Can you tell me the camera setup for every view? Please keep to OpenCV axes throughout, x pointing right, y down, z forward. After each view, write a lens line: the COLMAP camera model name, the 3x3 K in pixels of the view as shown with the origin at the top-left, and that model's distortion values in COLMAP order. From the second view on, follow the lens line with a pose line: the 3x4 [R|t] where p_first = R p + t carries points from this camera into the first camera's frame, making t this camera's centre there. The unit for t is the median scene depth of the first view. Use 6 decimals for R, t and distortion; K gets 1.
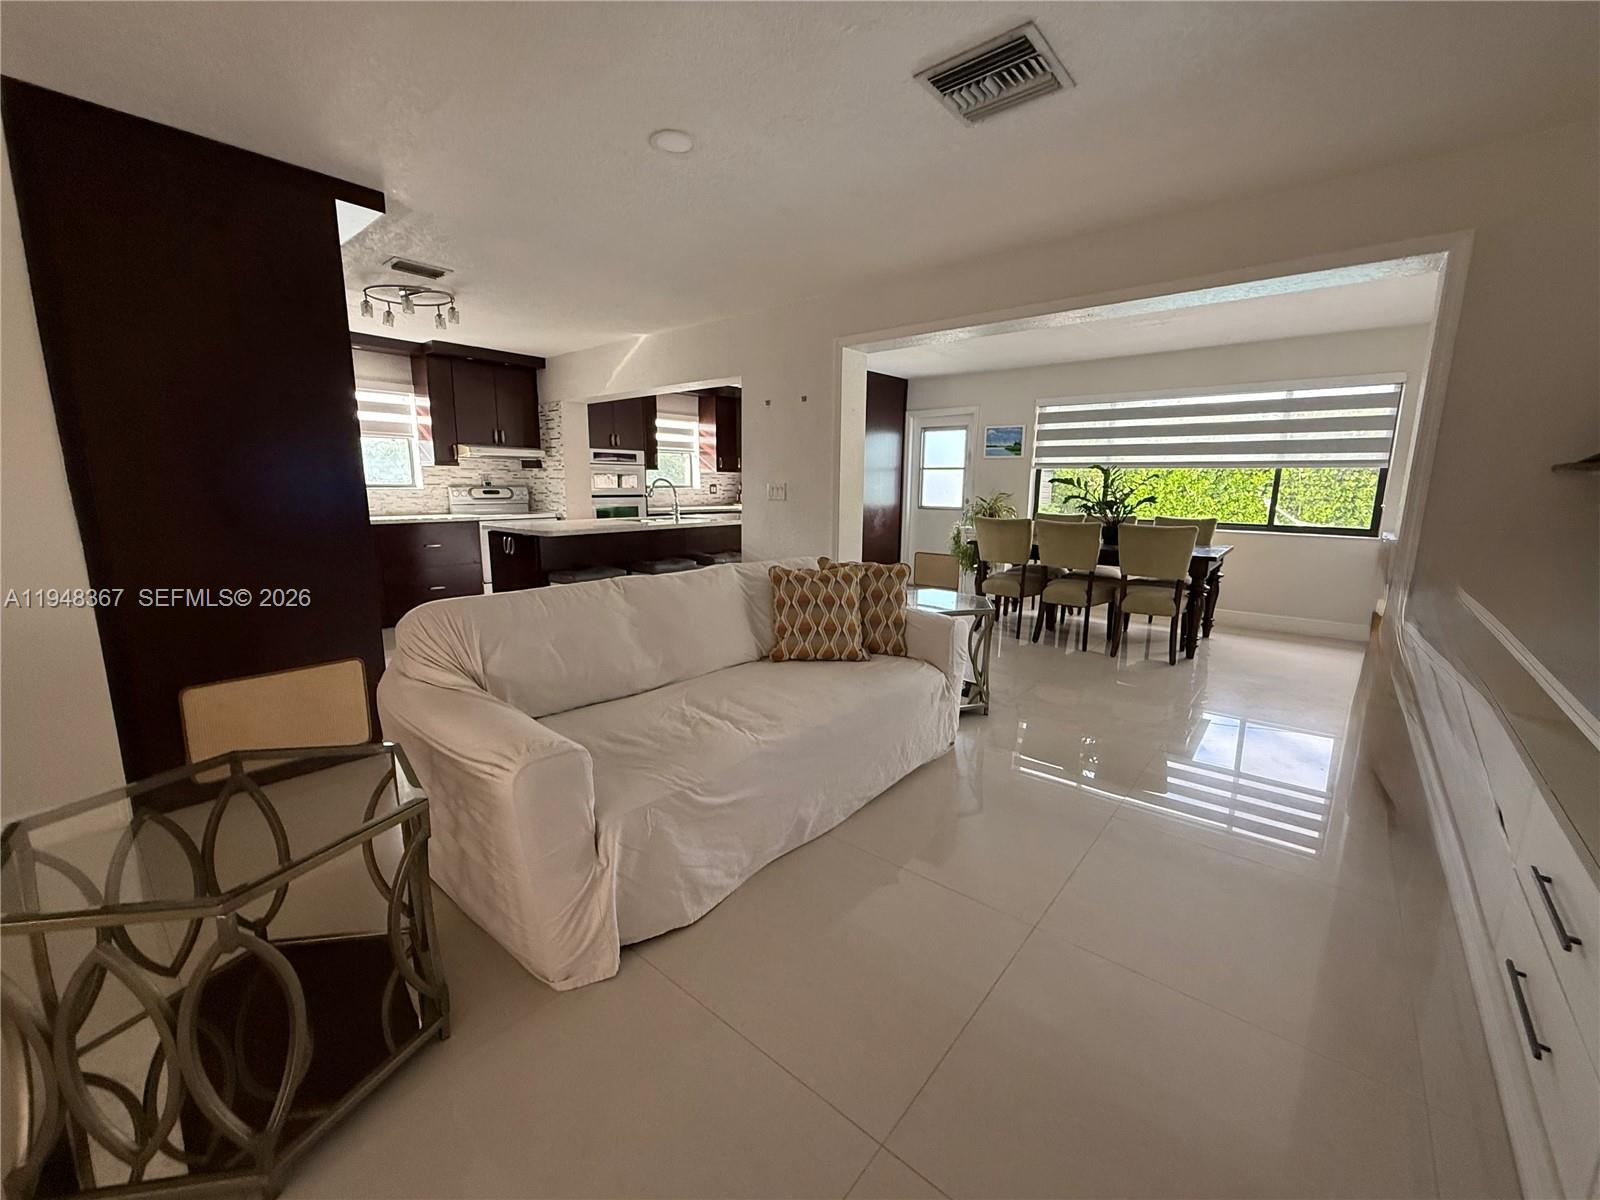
lens RADIAL K [[648.3, 0, 795.6], [0, 648.3, 599.5], [0, 0, 1]] dist [0.002634, 0.000381]
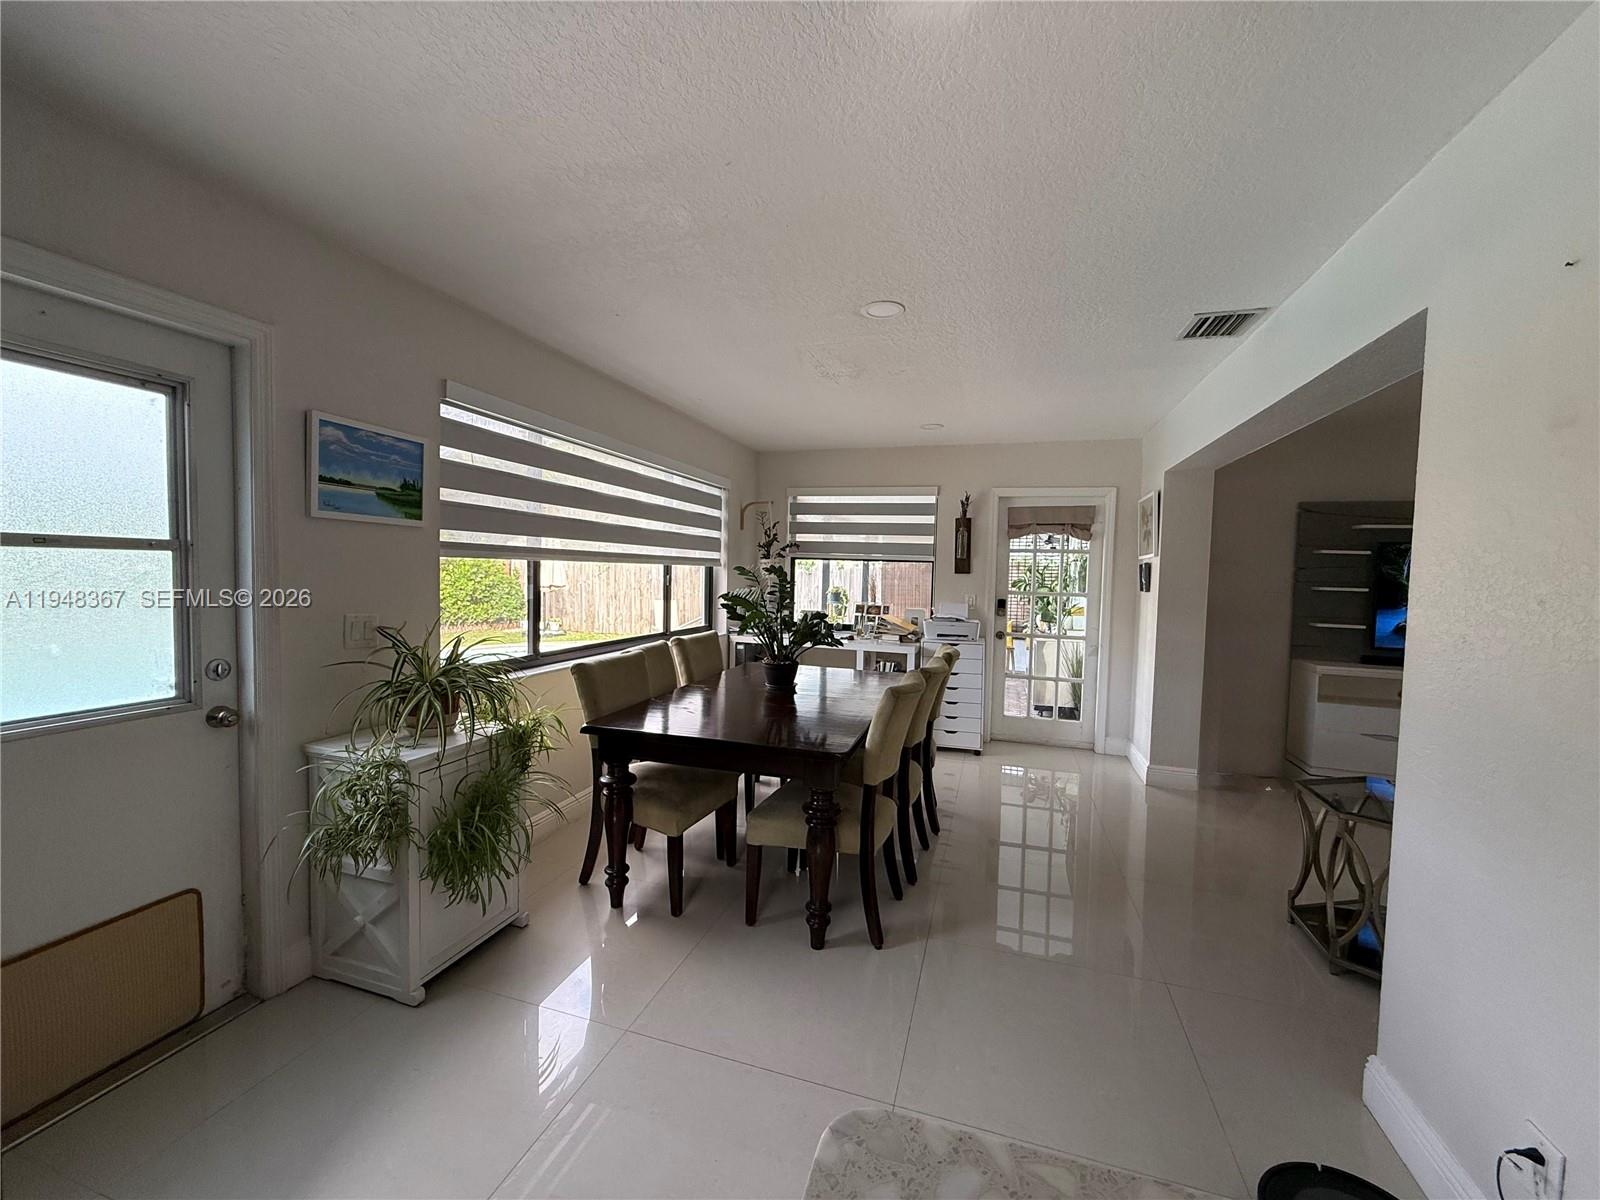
lens RADIAL K [[648.3, 0, 795.6], [0, 648.3, 599.5], [0, 0, 1]] dist [0.002634, 0.000381]
pose [[-0.410841, -0.063093, 0.909521, -0.079317], [0.133571, 0.982673, 0.128503, -0.224962], [-0.901869, 0.174280, -0.395295, 1.097613]]
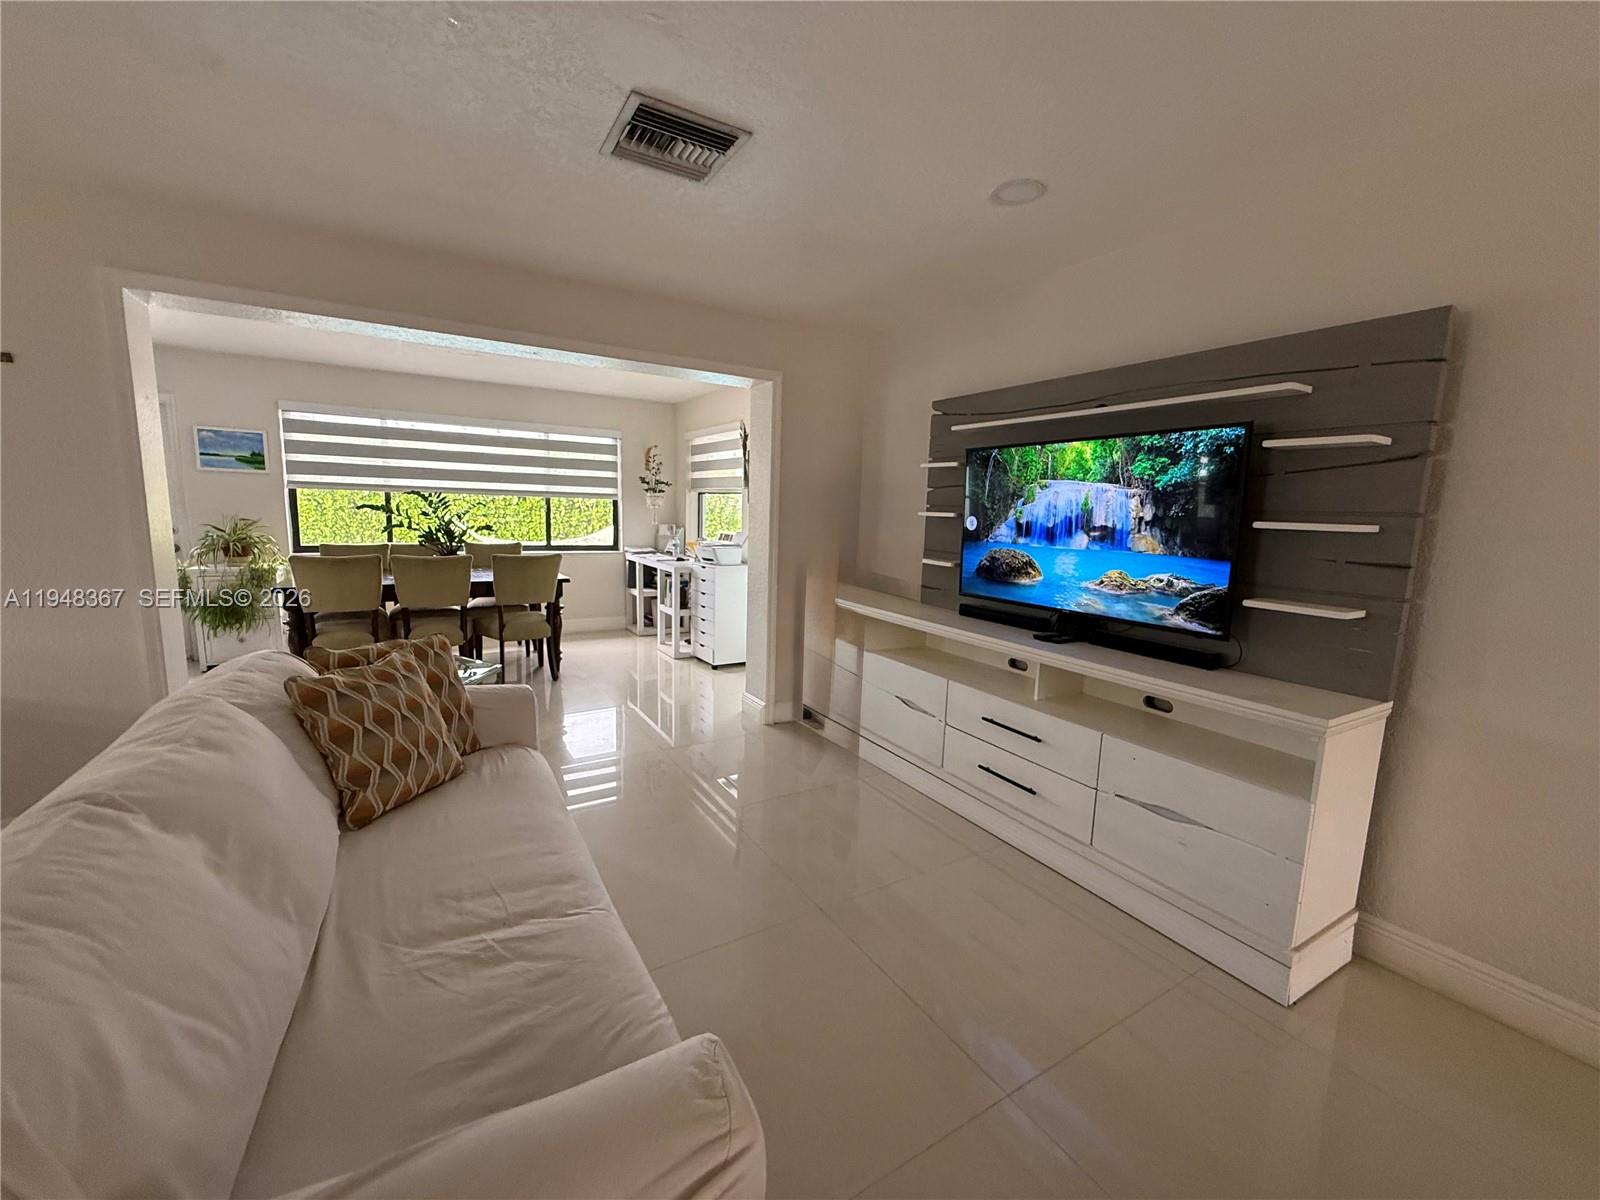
lens RADIAL K [[648.3, 0, 795.6], [0, 648.3, 599.5], [0, 0, 1]] dist [0.002634, 0.000381]
pose [[0.308893, -0.133106, 0.941737, -0.233424], [0.143496, 0.985346, 0.092202, -0.058830], [-0.940210, 0.106655, 0.323467, 0.200049]]
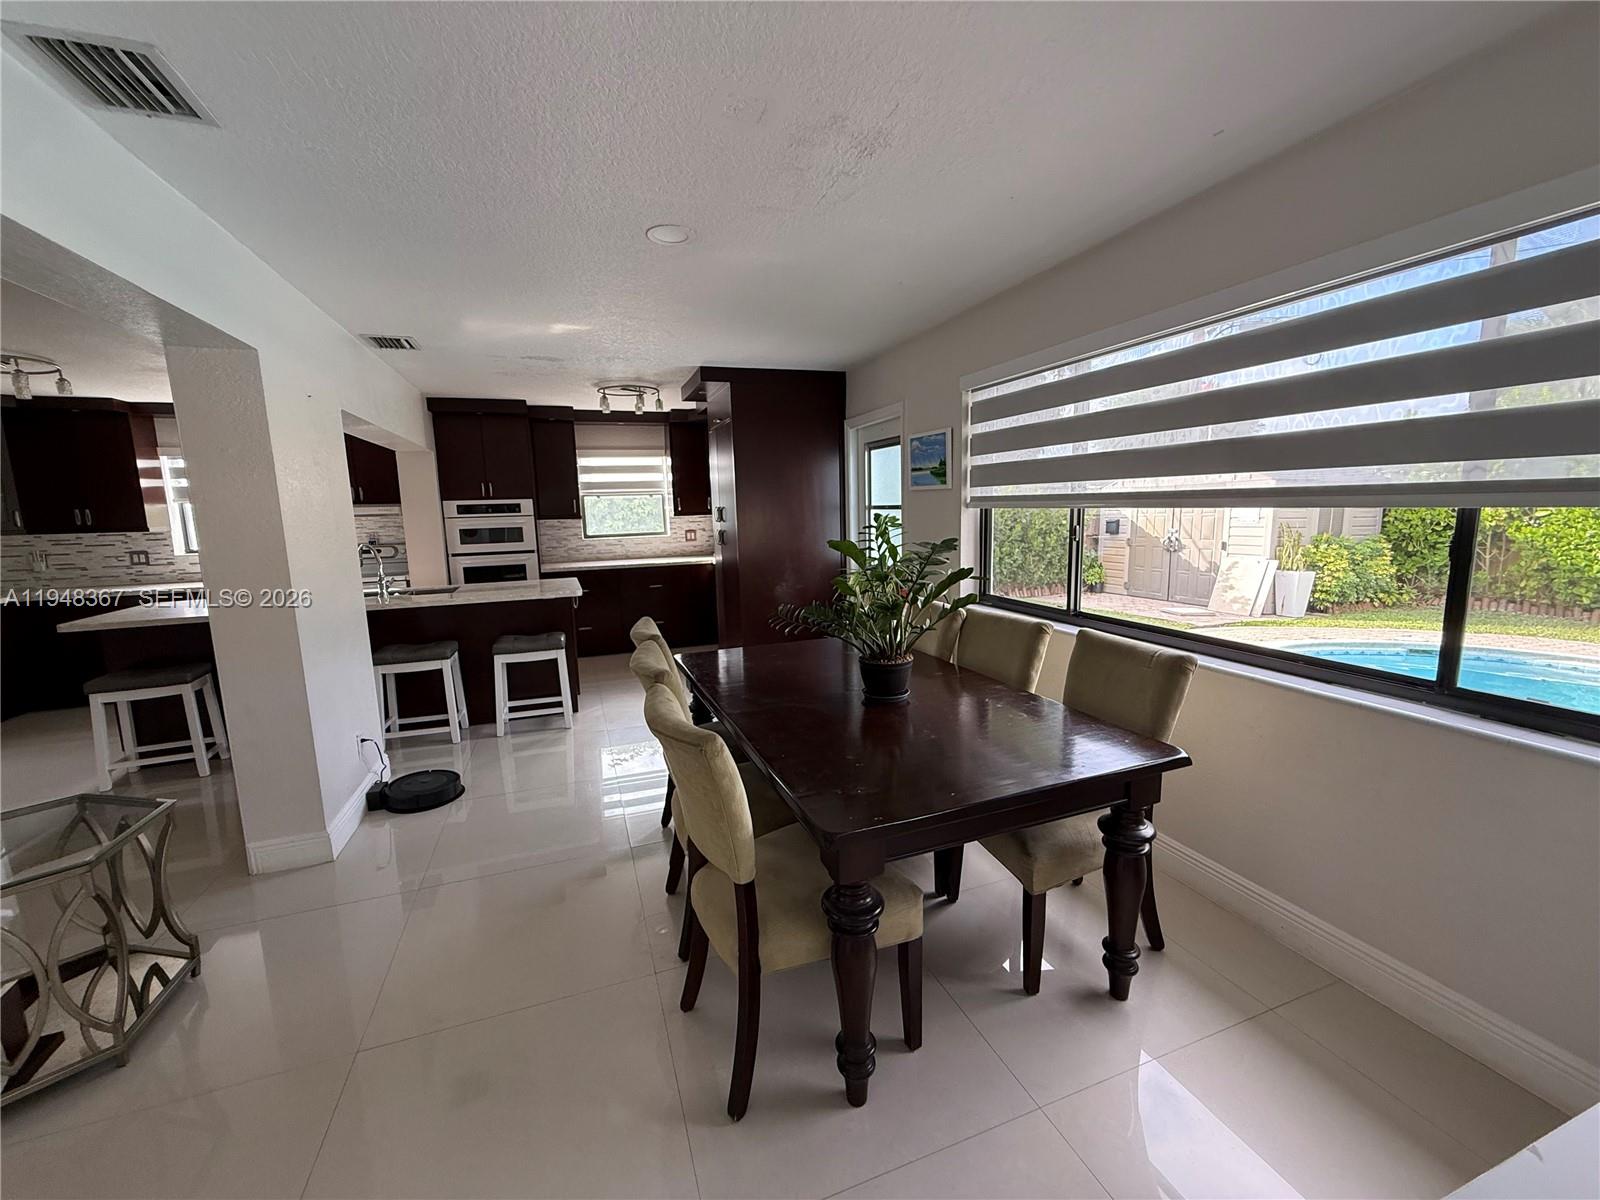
lens RADIAL K [[648.3, 0, 795.6], [0, 648.3, 599.5], [0, 0, 1]] dist [0.002634, 0.000381]
pose [[0.879010, 0.034937, -0.475522, 0.566581], [-0.048558, 0.998686, -0.016385, -0.127042], [0.474325, 0.037493, 0.879551, 0.534962]]
